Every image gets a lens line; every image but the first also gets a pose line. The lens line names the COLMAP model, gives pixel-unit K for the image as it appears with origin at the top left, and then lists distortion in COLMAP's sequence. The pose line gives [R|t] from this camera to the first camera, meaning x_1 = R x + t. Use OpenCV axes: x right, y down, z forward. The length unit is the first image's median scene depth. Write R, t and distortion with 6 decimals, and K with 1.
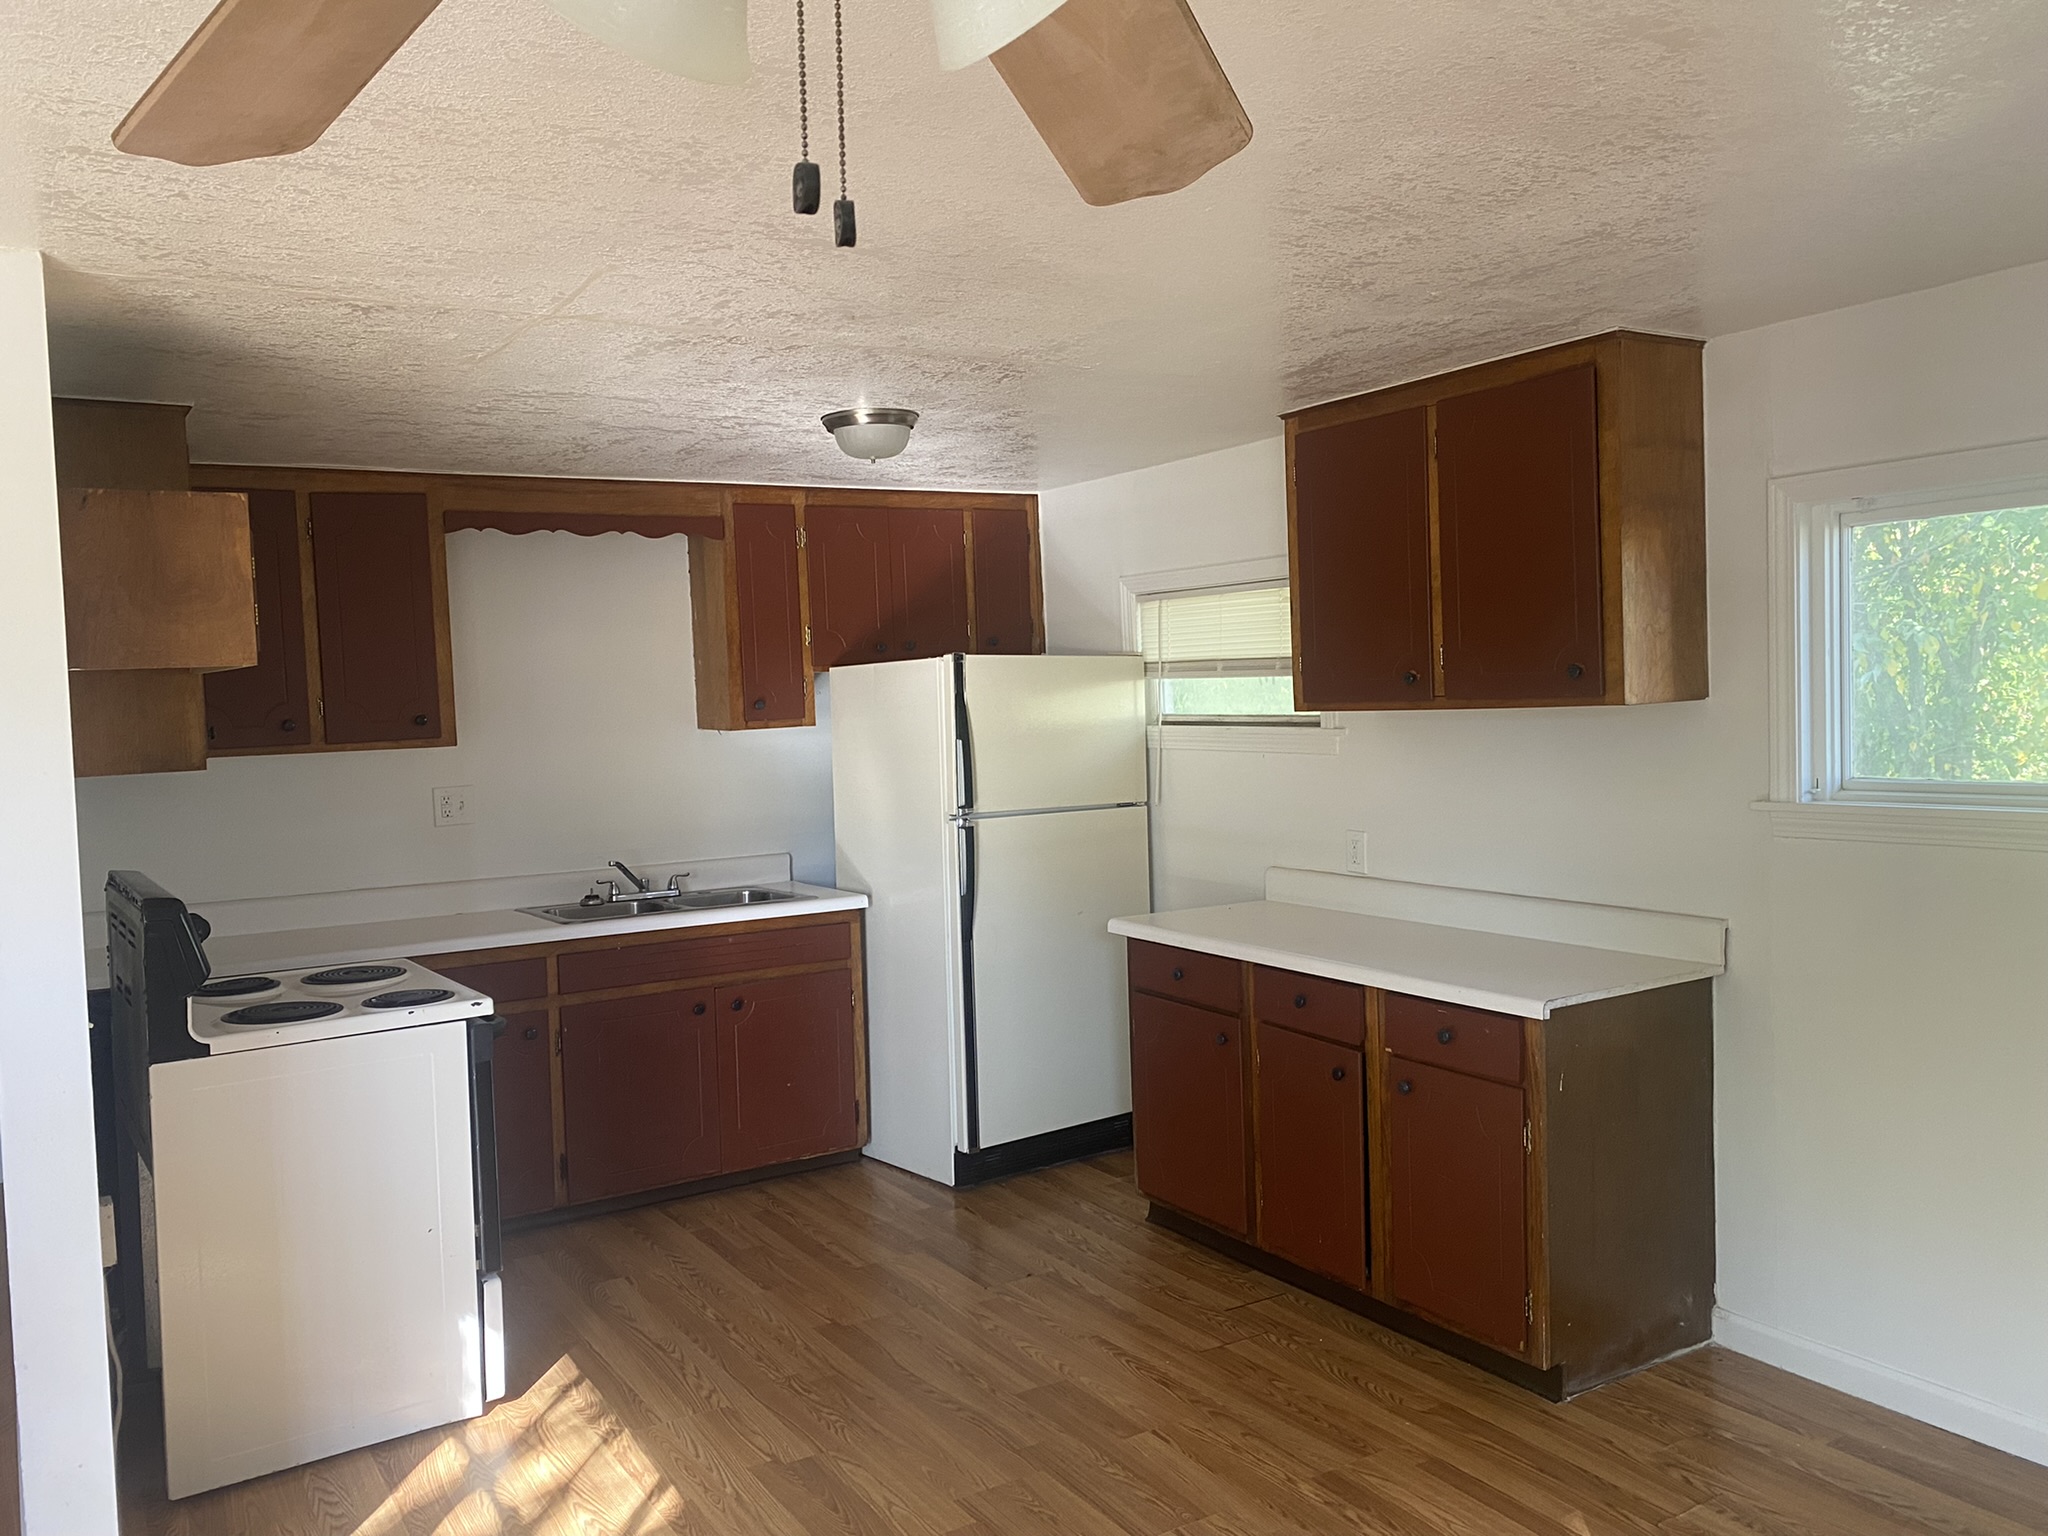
lens RADIAL K [[1566.2, 0, 1018.1], [0, 1566.2, 762.6], [0, 0, 1]] dist [0.071840, -0.006749]
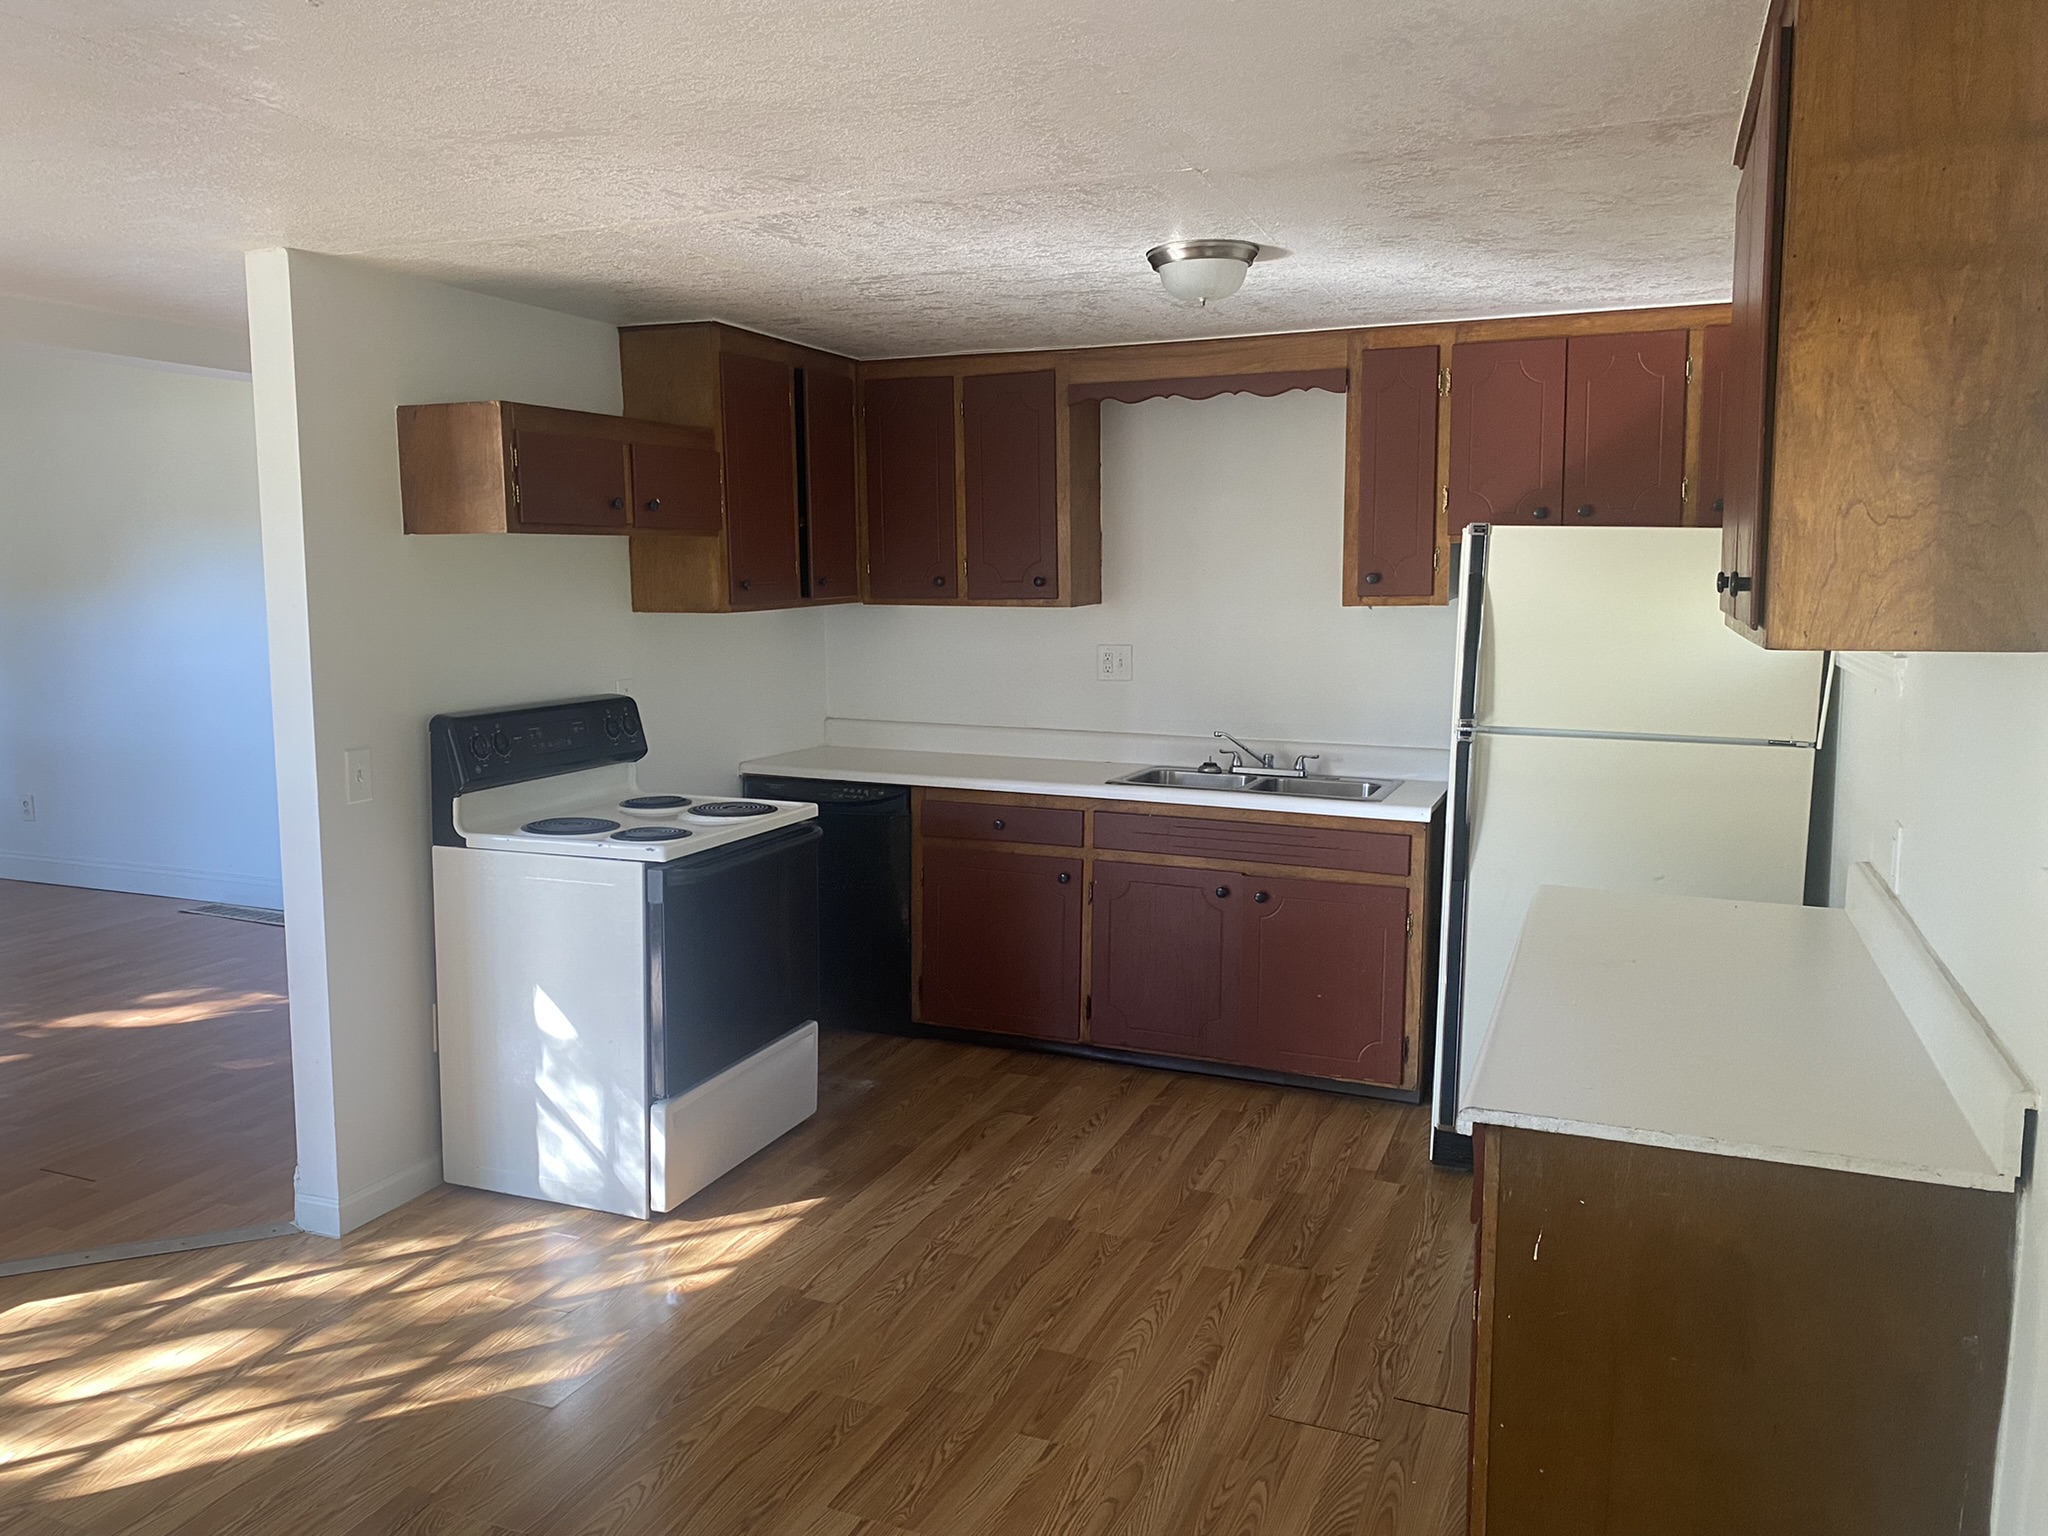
lens RADIAL K [[1566.2, 0, 1017.6], [0, 1566.2, 769.4], [0, 0, 1]] dist [0.071840, -0.006749]
pose [[0.582024, 0.141126, -0.800832, 0.479712], [-0.062067, 0.989662, 0.129294, -0.035243], [0.810799, -0.025547, 0.584766, 0.328745]]
